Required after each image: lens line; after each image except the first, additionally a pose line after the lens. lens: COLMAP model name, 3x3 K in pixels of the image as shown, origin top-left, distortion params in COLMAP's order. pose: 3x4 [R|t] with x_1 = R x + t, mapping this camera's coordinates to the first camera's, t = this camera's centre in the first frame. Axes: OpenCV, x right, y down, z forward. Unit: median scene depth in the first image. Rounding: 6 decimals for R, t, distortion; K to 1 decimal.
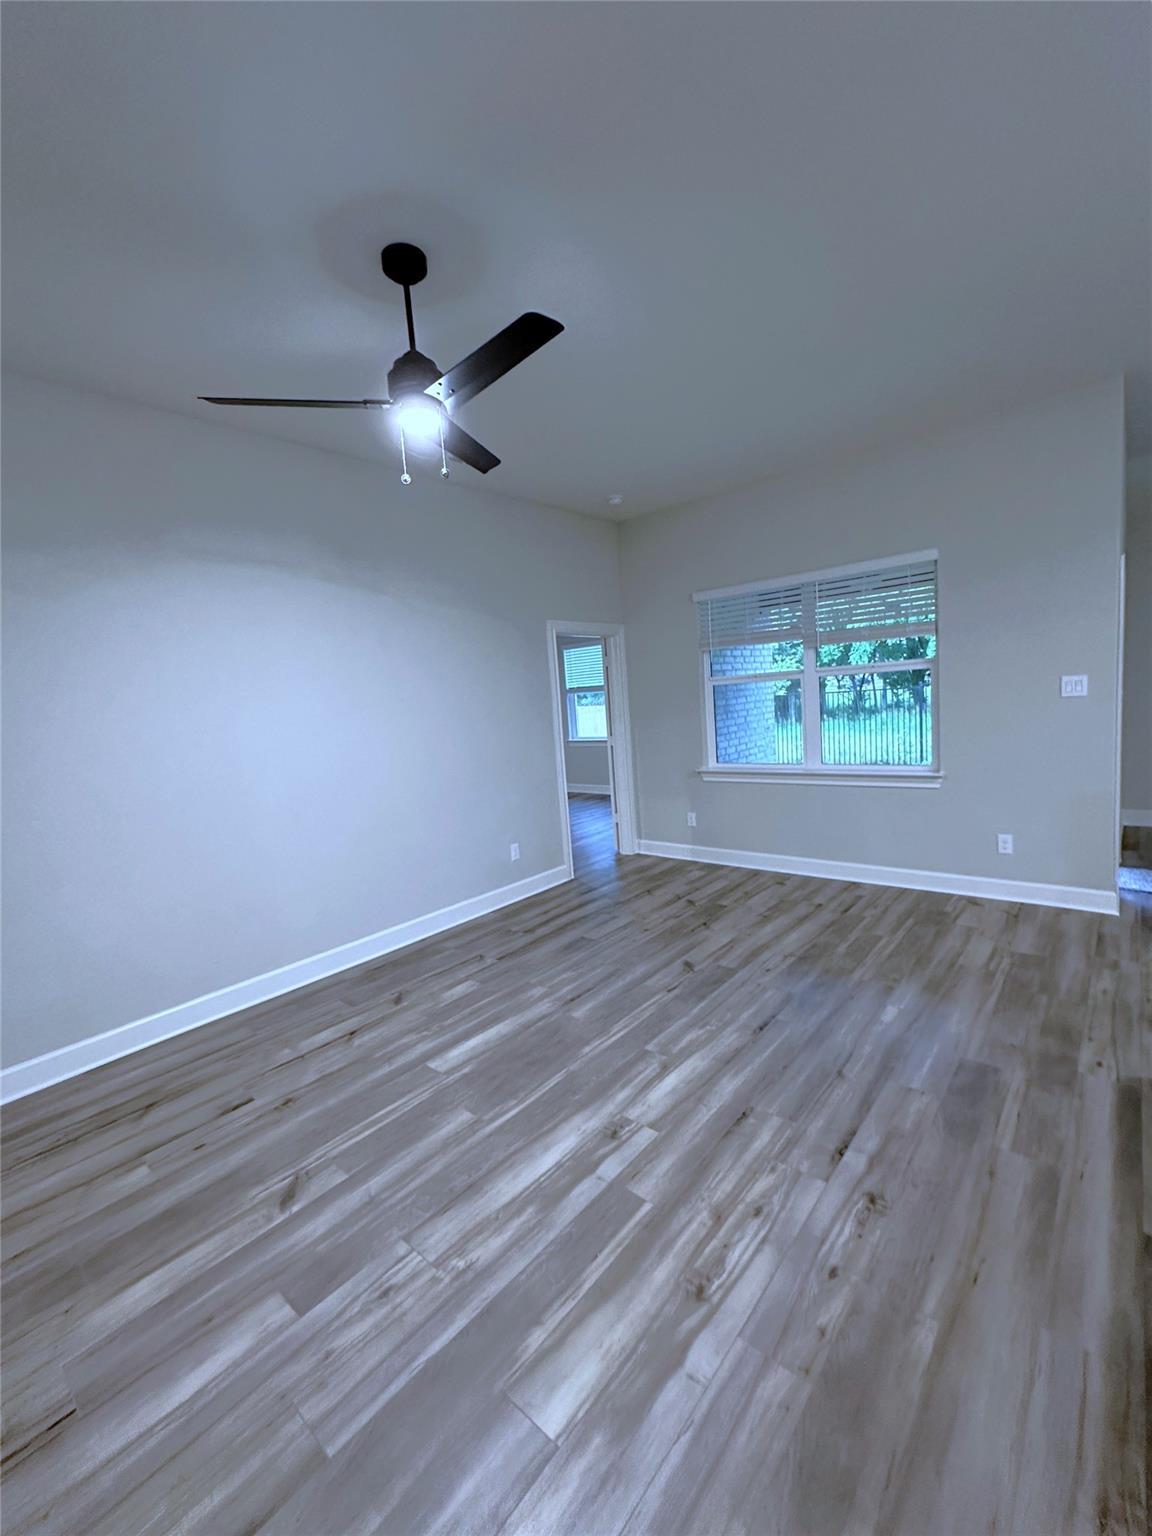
lens RADIAL K [[612.8, 0, 586.5], [0, 612.8, 781.1], [0, 0, 1]] dist [-0.004515, 0.000759]
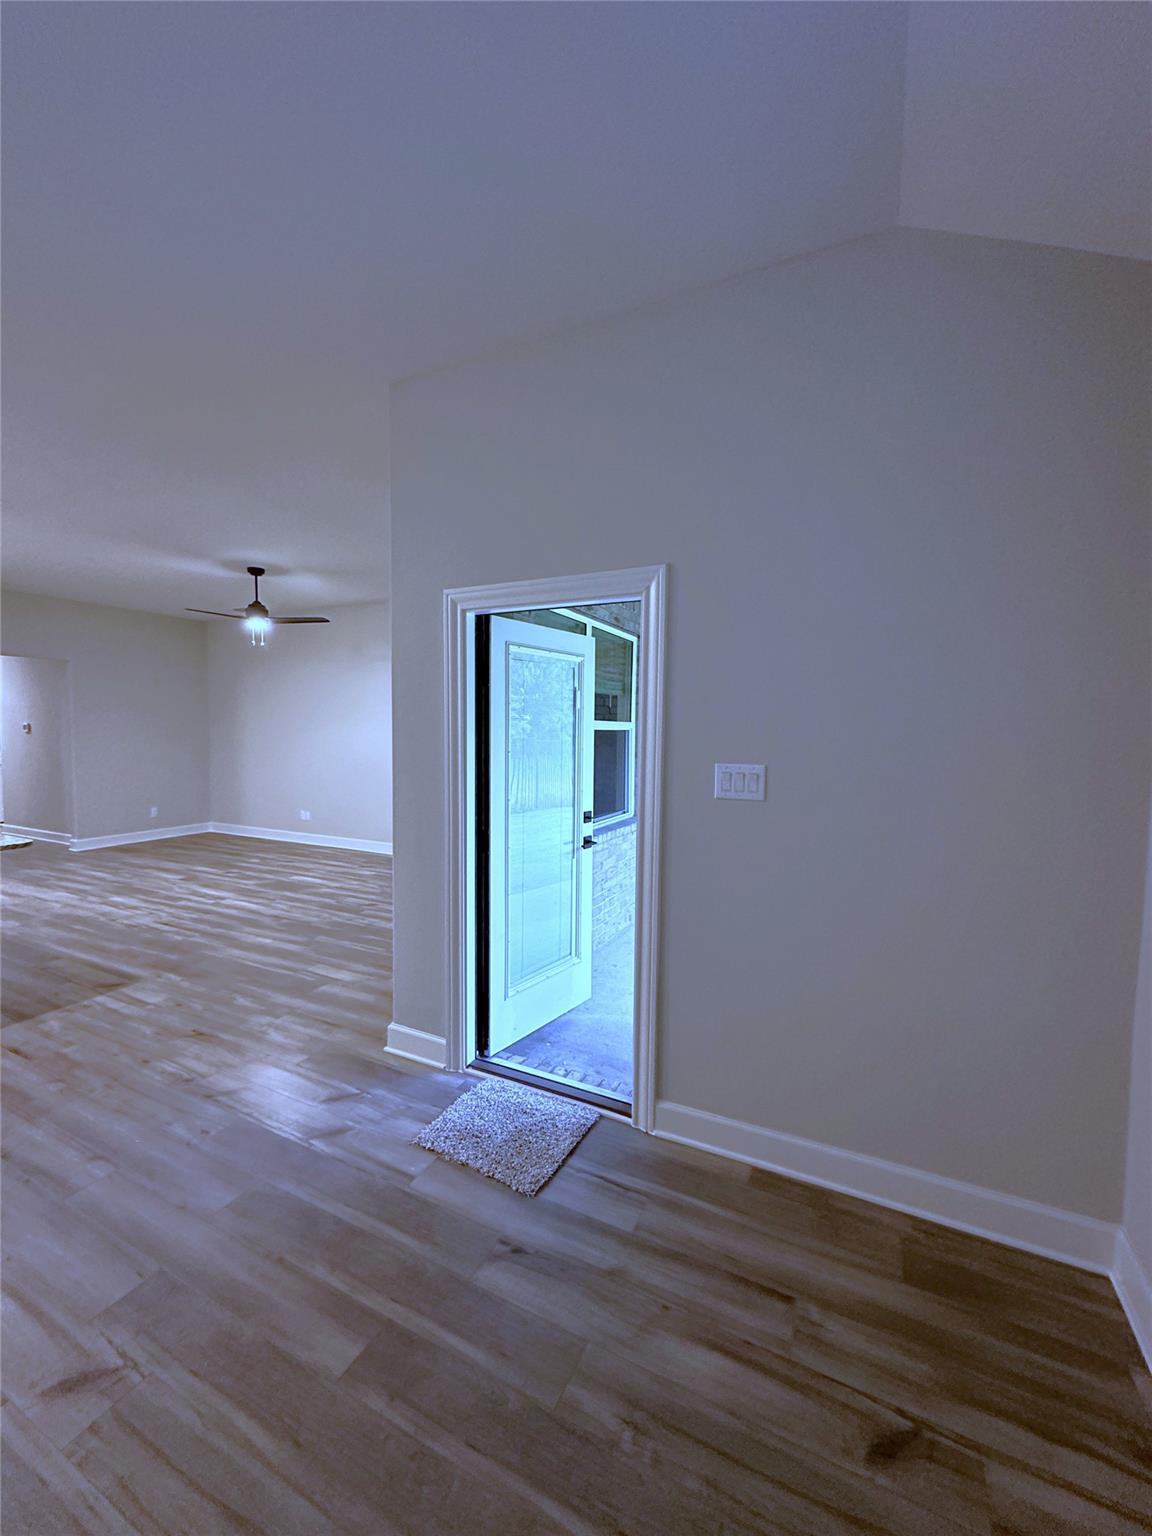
lens RADIAL K [[612.8, 0, 582.6], [0, 612.8, 772.9], [0, 0, 1]] dist [-0.004515, 0.000759]
pose [[0.270699, 0.146345, -0.951475, 0.791172], [-0.161927, 0.981217, 0.104850, -0.125519], [0.948948, 0.125686, 0.289312, 0.464764]]
